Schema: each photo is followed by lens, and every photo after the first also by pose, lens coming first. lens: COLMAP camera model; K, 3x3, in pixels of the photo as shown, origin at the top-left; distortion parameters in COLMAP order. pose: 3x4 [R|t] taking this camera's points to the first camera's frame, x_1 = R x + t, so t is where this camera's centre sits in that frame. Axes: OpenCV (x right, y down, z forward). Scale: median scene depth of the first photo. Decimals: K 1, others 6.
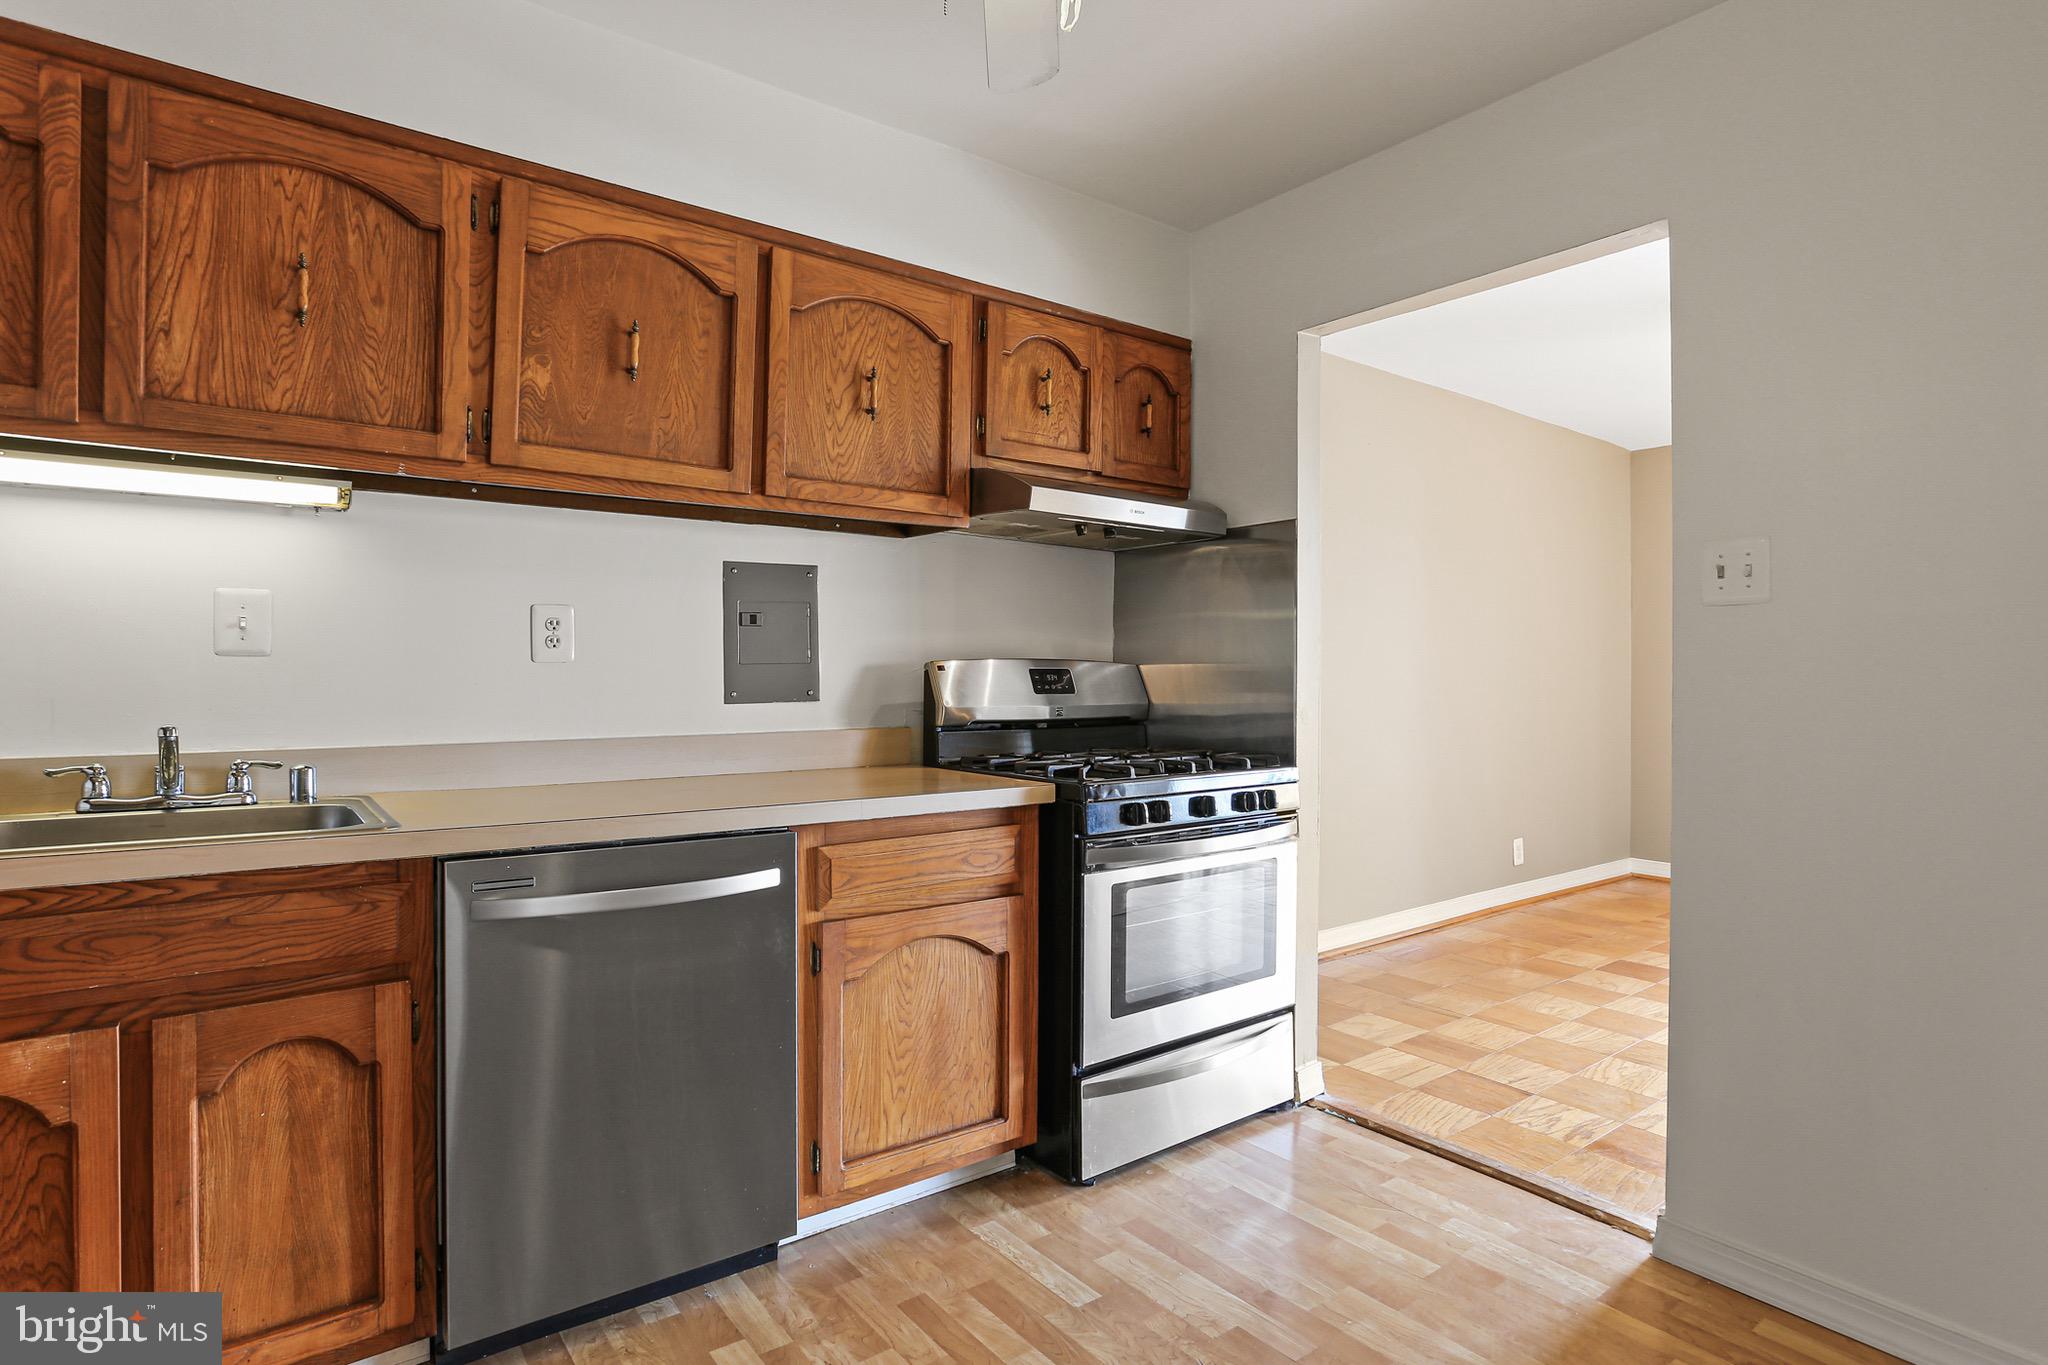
lens RADIAL K [[1067.5, 0, 1018.0], [0, 1067.5, 666.2], [0, 0, 1]] dist [-0.057534, 0.026461]
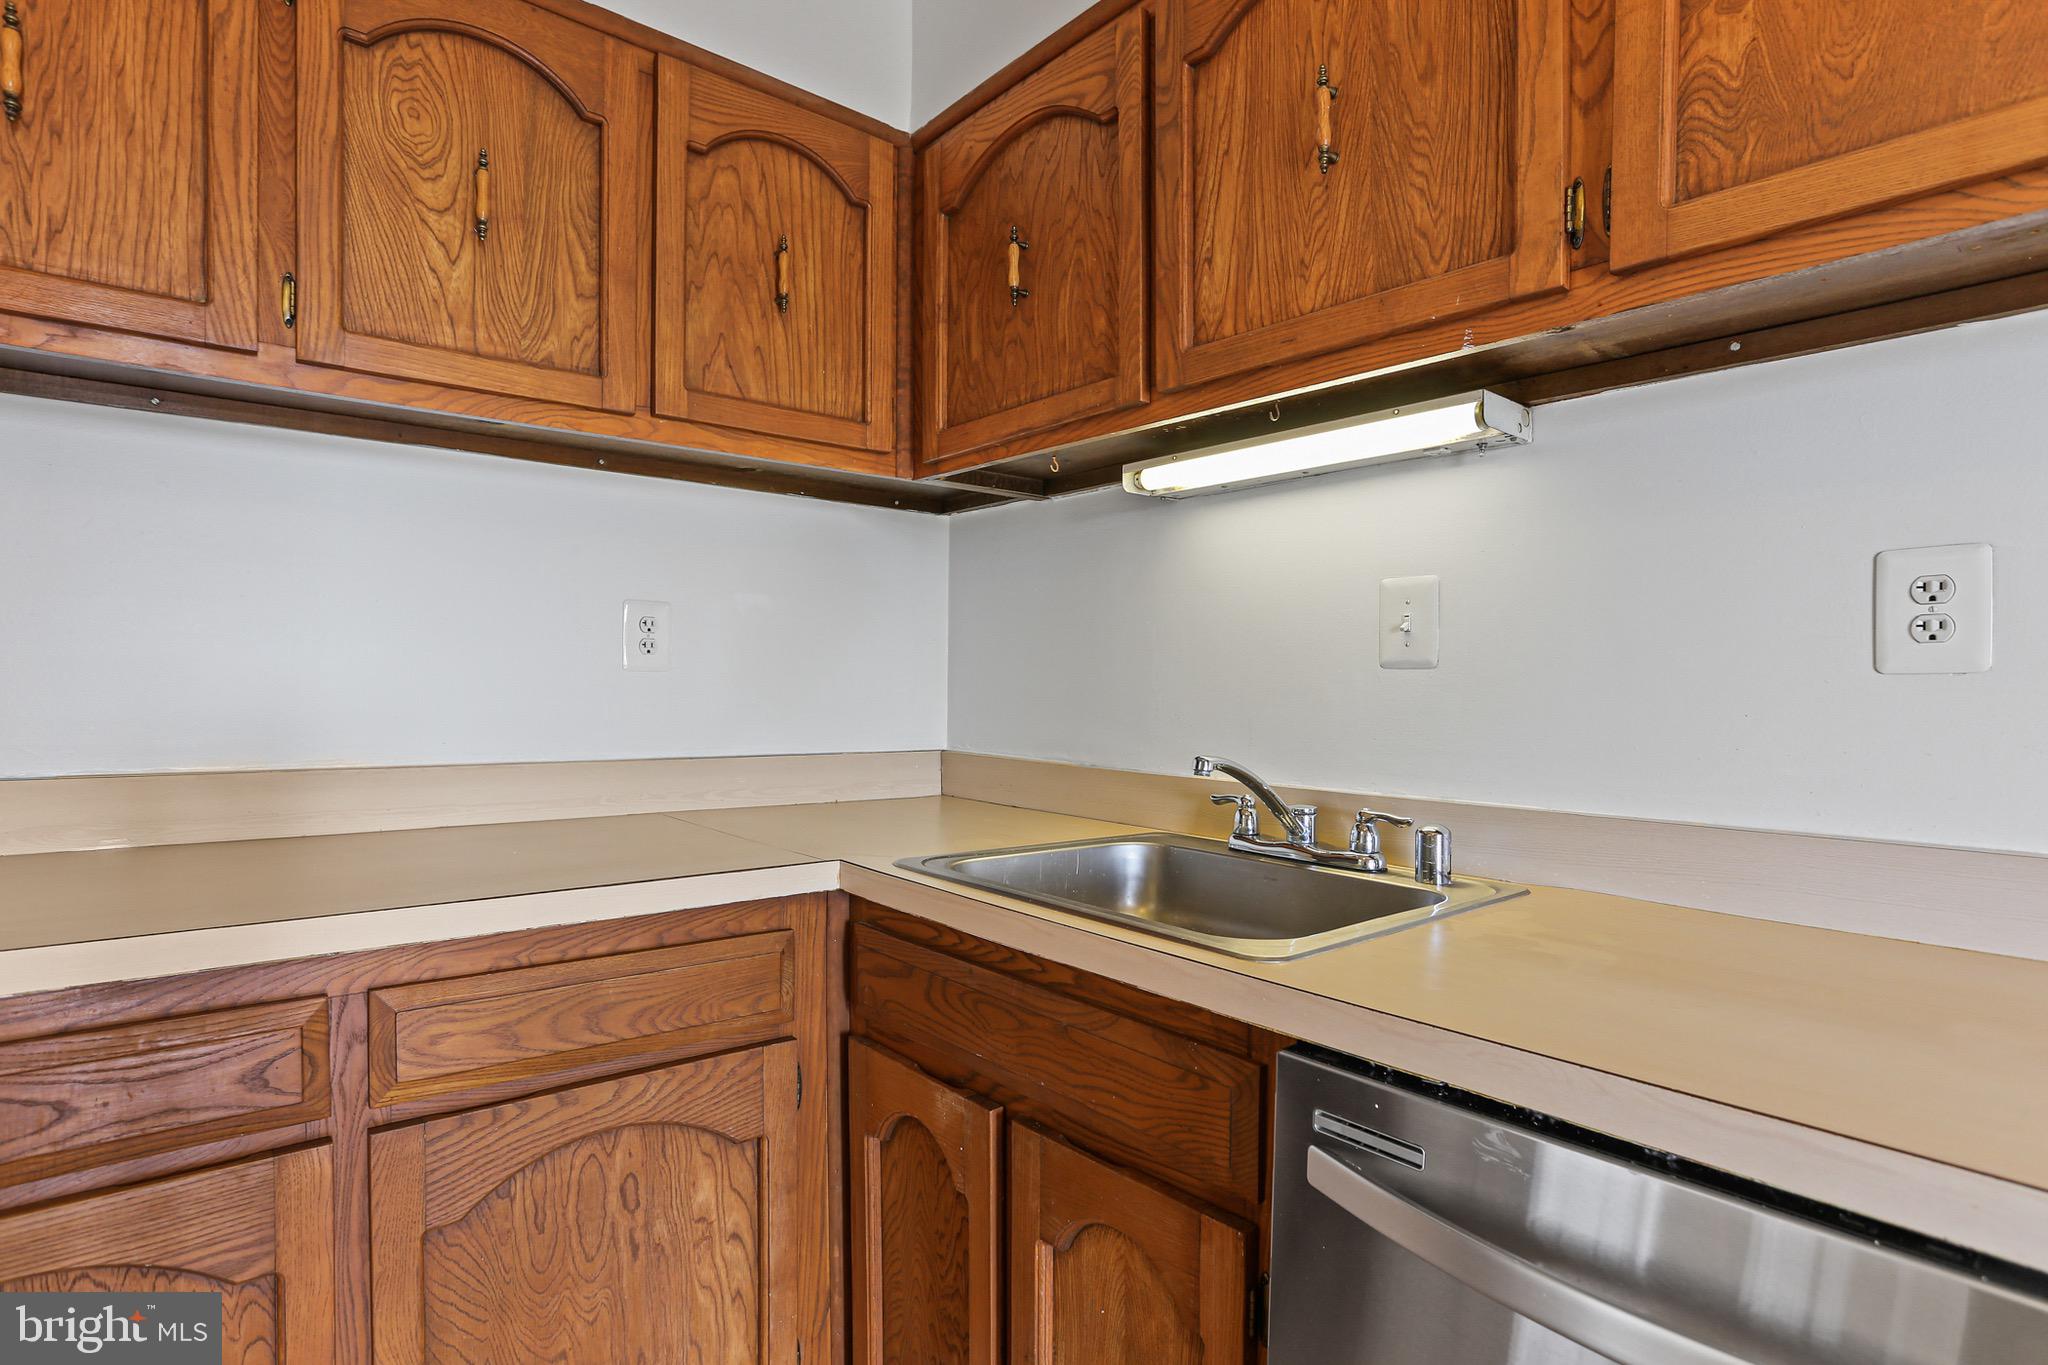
lens RADIAL K [[1023.2, 0, 1030.2], [0, 1023.2, 709.3], [0, 0, 1]] dist [-0.054806, 0.022134]
pose [[0.055279, 0.022018, -0.998228, -0.041089], [-0.003815, 0.999754, 0.021840, 0.004469], [0.998464, 0.002601, 0.055350, 0.706110]]
